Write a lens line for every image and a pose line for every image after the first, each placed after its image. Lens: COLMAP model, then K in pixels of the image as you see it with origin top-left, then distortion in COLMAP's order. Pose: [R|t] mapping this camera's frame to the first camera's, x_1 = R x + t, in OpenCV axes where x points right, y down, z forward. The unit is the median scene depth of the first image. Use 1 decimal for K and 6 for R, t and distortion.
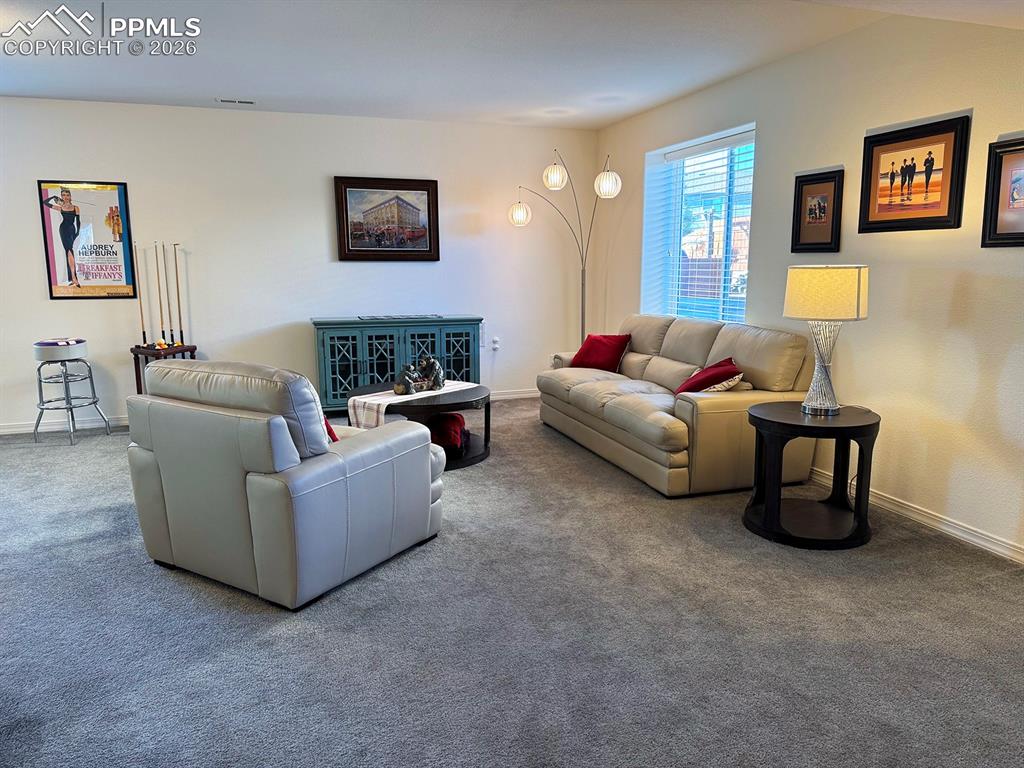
lens RADIAL K [[716.1, 0, 511.6], [0, 716.1, 389.2], [0, 0, 1]] dist [0.101995, -0.134678]
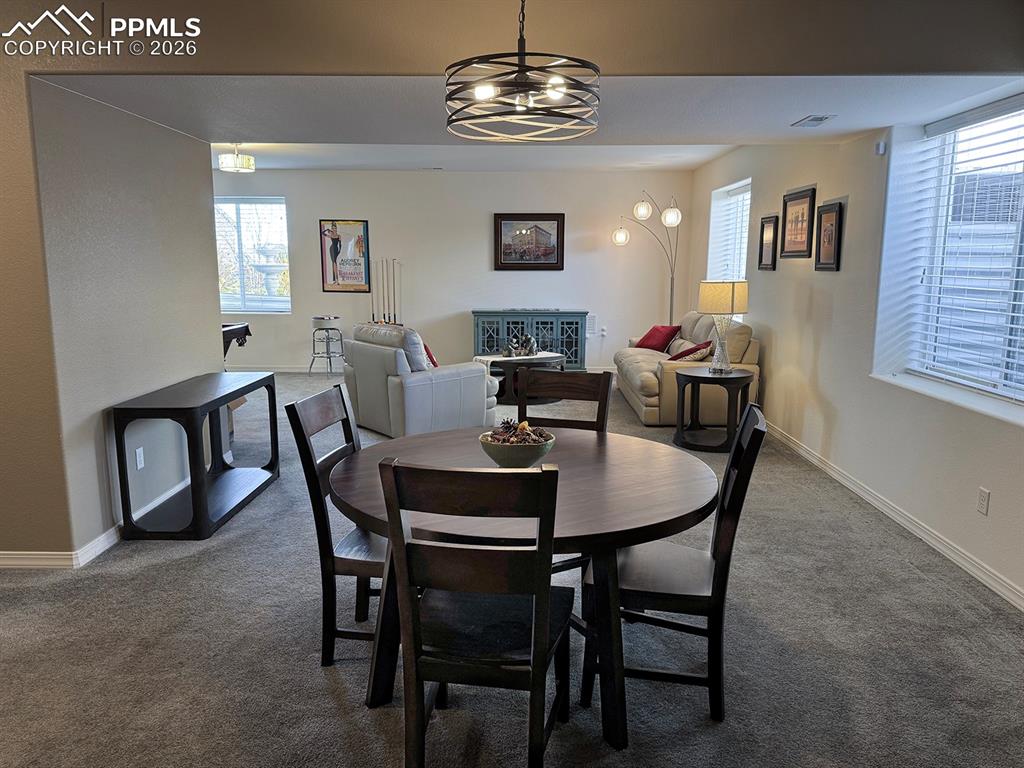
lens RADIAL K [[719.8, 0, 512.0], [0, 719.8, 384.0], [0, 0, 1]] dist [0.165791, -0.197548]
pose [[0.945690, 0.062695, -0.318965, 0.309622], [-0.065227, 0.997867, 0.002750, 0.052057], [0.318457, 0.018204, 0.947762, -0.419420]]
